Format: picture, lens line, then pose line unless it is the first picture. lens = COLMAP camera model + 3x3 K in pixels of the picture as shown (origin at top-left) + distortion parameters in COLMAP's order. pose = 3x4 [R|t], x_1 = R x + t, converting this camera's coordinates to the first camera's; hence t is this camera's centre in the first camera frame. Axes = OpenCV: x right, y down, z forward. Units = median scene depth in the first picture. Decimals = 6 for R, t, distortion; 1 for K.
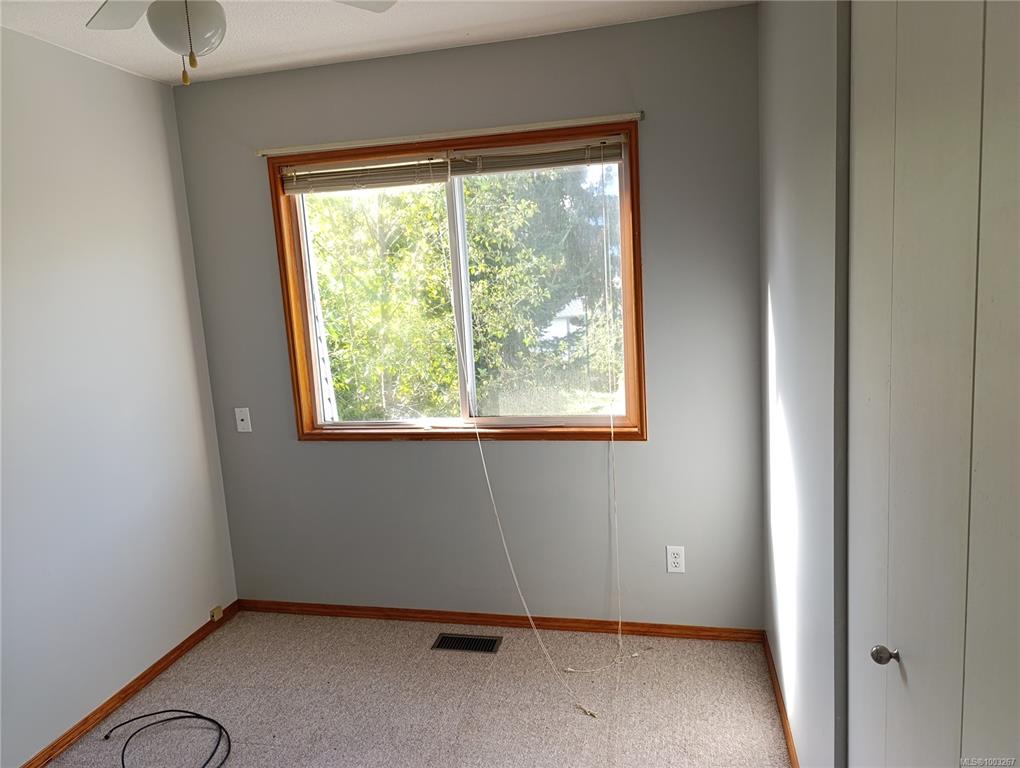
lens RADIAL K [[697.5, 0, 511.8], [0, 697.5, 383.7], [0, 0, 1]] dist [0.005558, -0.004499]
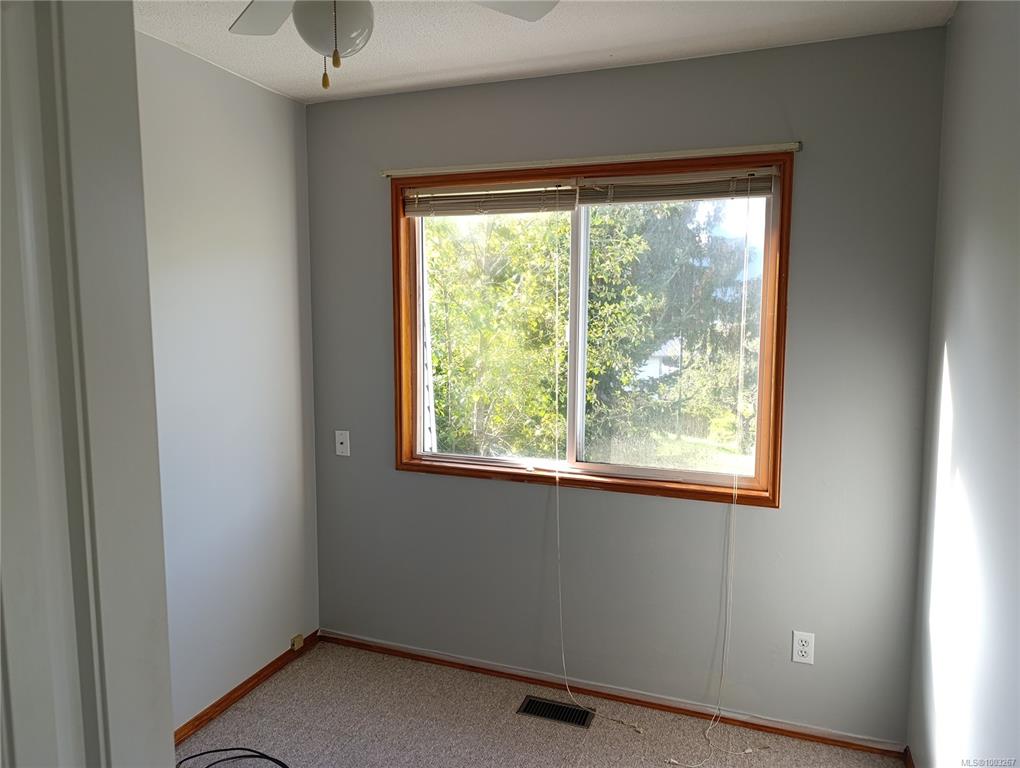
lens RADIAL K [[692.6, 0, 509.9], [0, 692.6, 381.0], [0, 0, 1]] dist [0.037564, -0.047167]
pose [[0.988945, 0.074556, -0.128175, -0.038951], [-0.080871, 0.995718, -0.044785, -0.010555], [0.124287, 0.054656, 0.990740, 0.068985]]
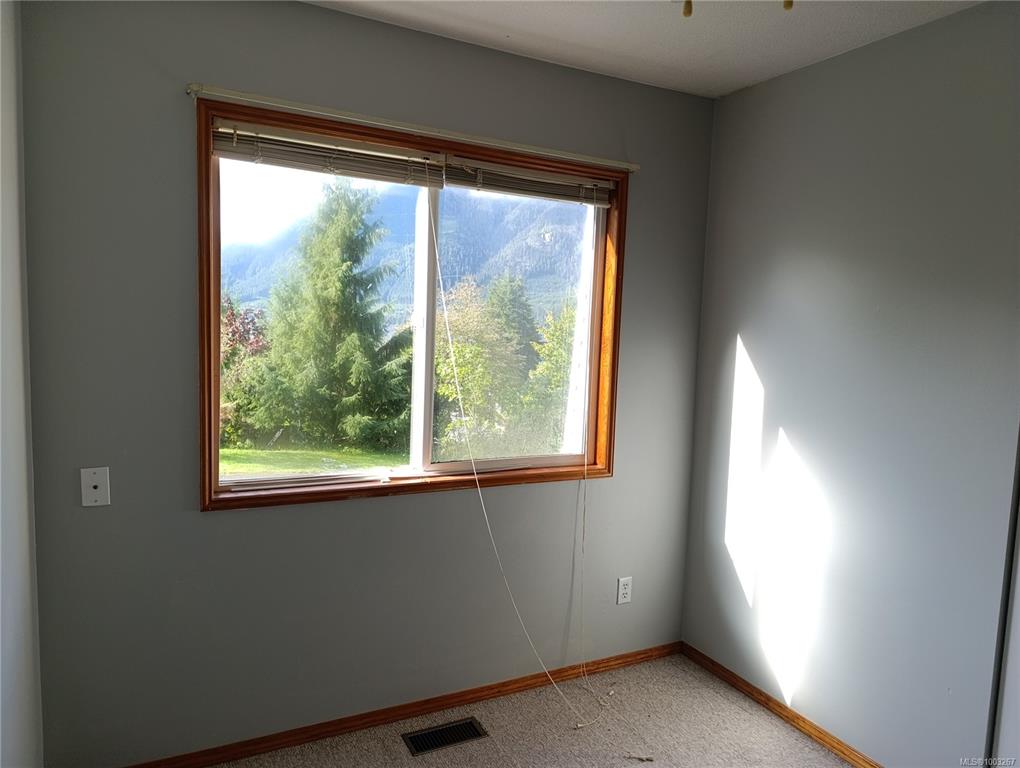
lens RADIAL K [[696.2, 0, 519.0], [0, 696.2, 384.6], [0, 0, 1]] dist [0.002177, -0.000785]
pose [[0.755298, 0.025421, 0.654888, -0.544977], [0.016918, 0.998158, -0.058259, 0.002970], [-0.655163, 0.055082, 0.753477, 0.287124]]
